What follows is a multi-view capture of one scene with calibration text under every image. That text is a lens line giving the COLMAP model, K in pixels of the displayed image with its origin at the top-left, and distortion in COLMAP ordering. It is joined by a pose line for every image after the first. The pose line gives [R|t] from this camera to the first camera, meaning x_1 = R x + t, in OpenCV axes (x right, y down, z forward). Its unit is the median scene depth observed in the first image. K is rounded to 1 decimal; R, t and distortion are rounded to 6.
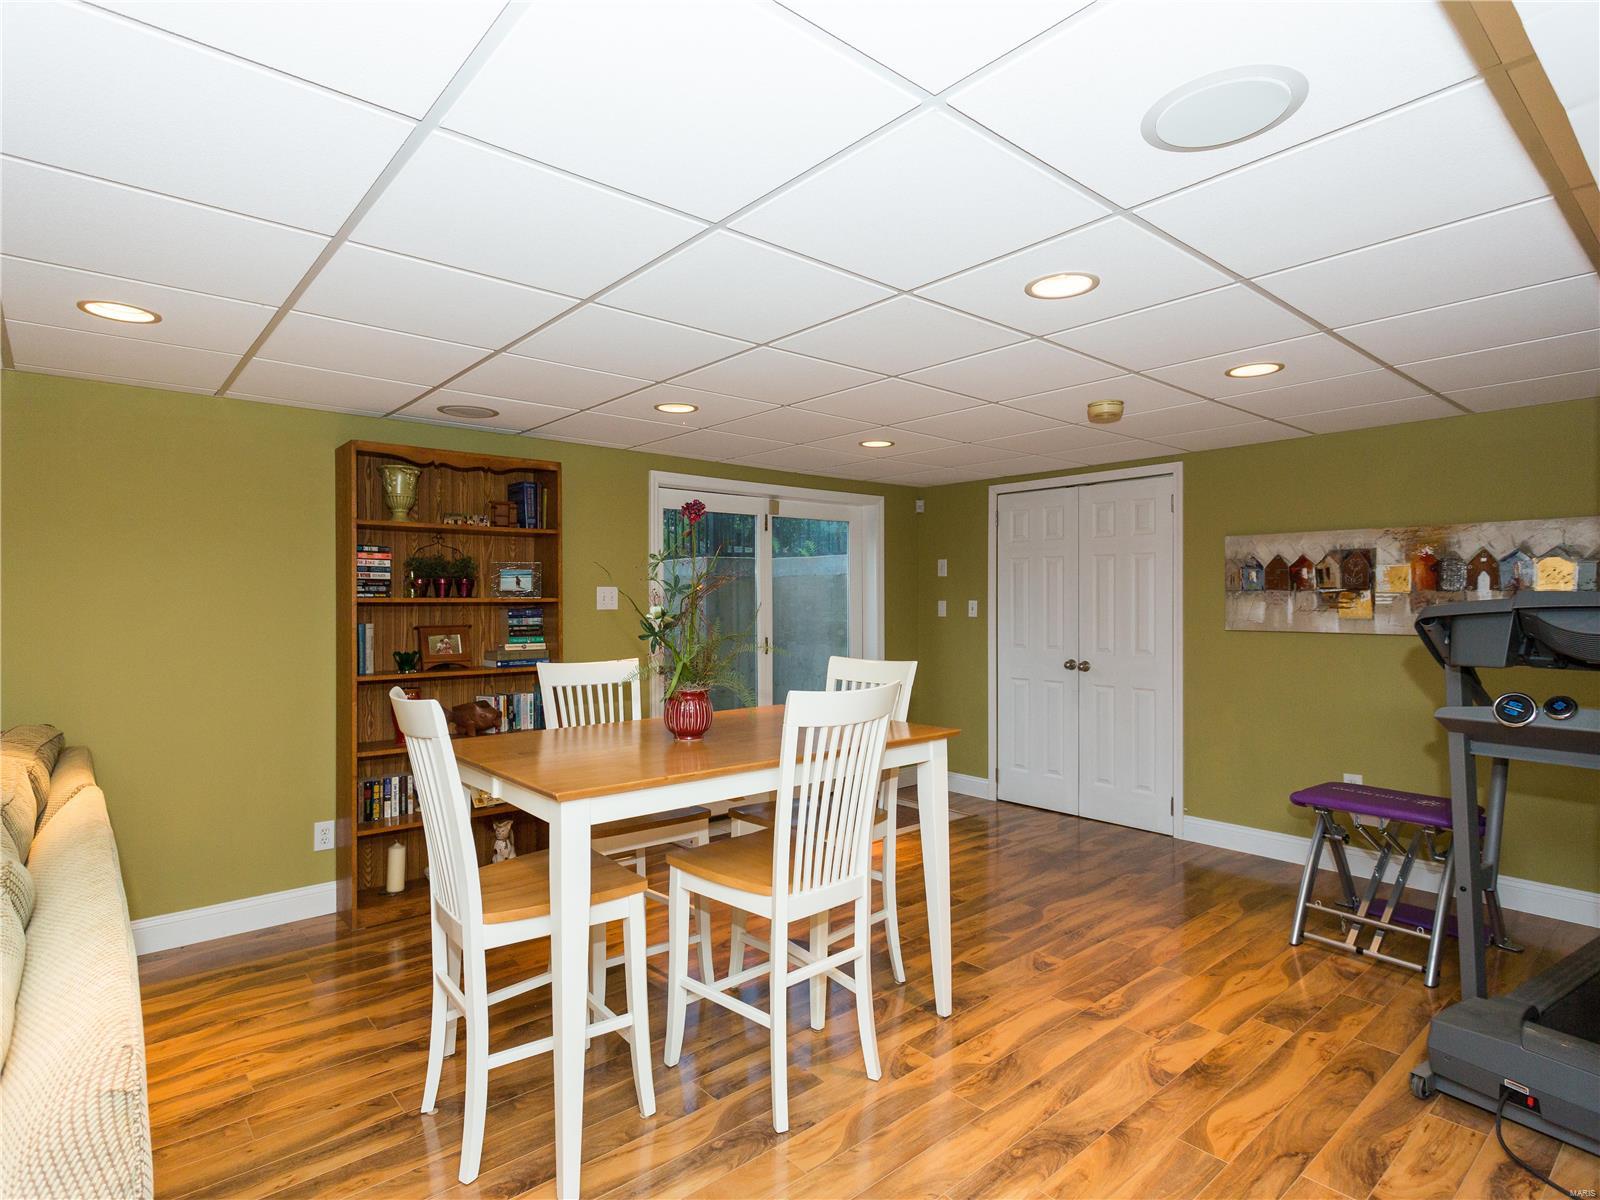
lens RADIAL K [[843.2, 0, 805.5], [0, 843.2, 599.5], [0, 0, 1]] dist [0.002474, 0.001107]
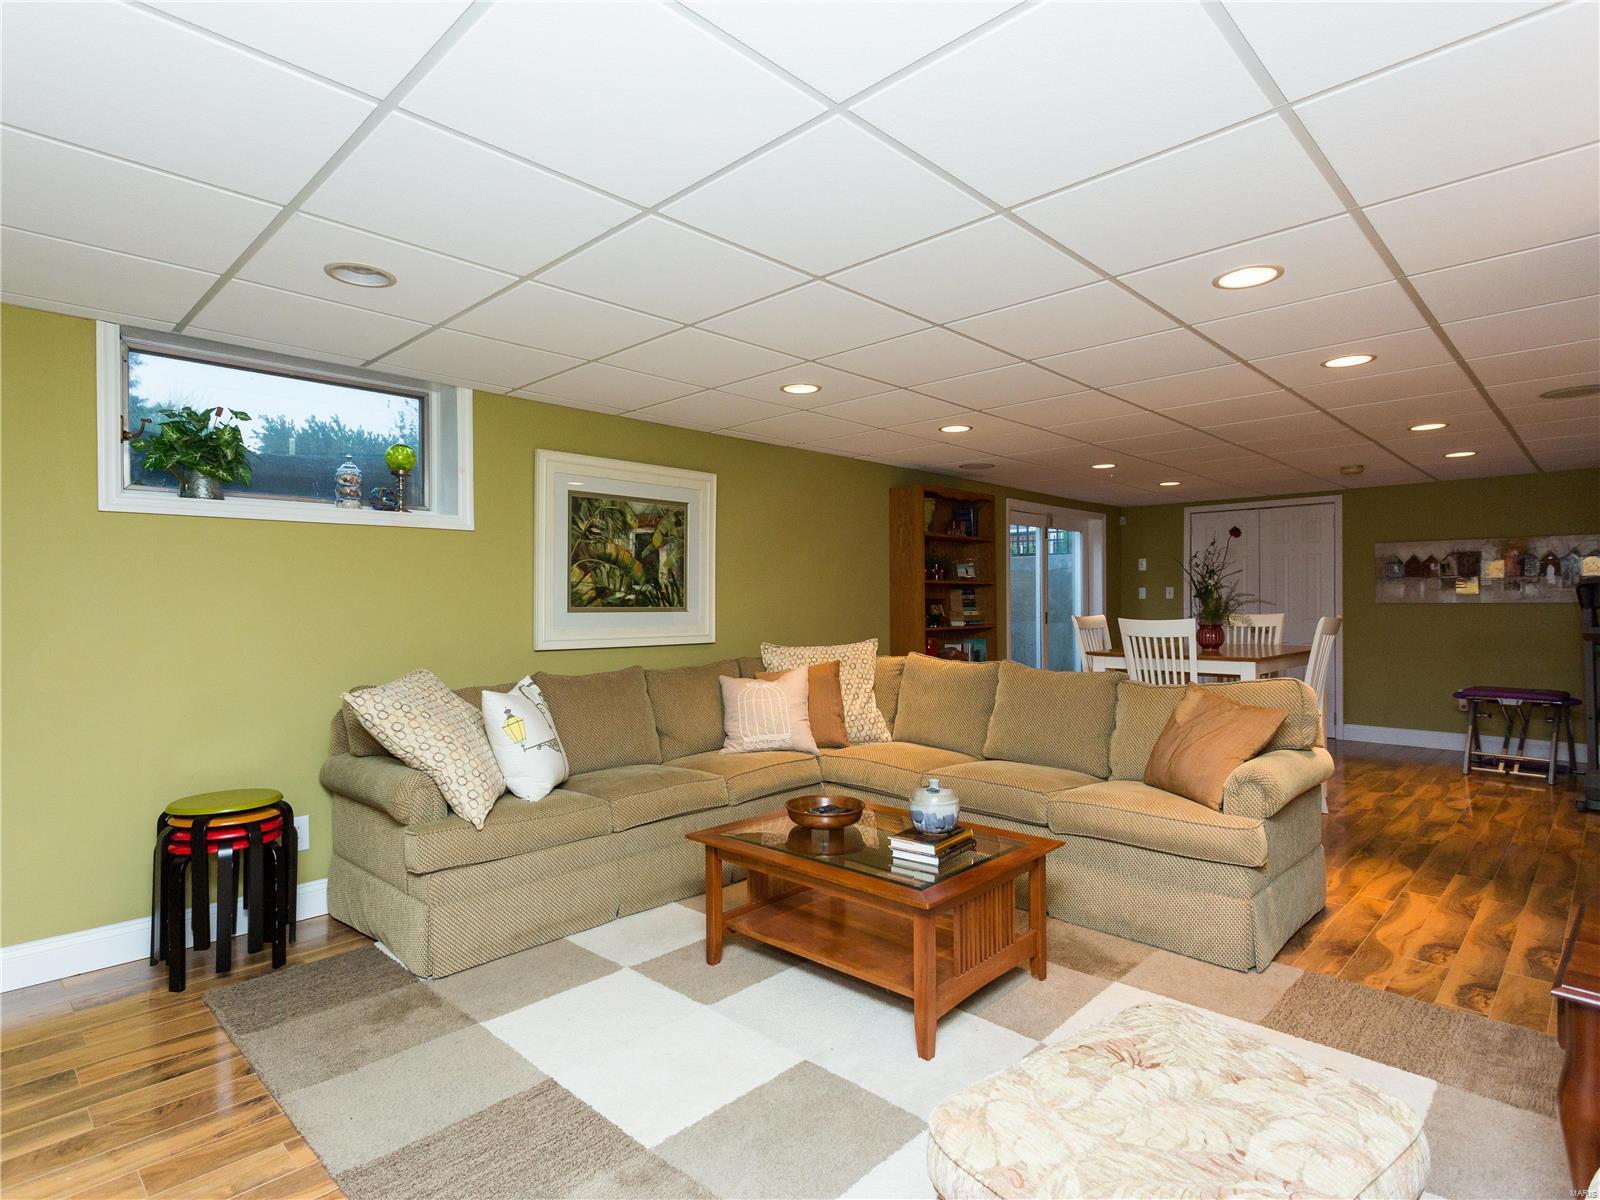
lens RADIAL K [[843.2, 0, 797.8], [0, 843.2, 600.4], [0, 0, 1]] dist [0.002474, 0.001107]
pose [[0.997715, -0.022738, 0.063630, -0.748601], [0.021733, 0.999629, 0.016440, -0.020004], [-0.063980, -0.015020, 0.997838, -0.554132]]
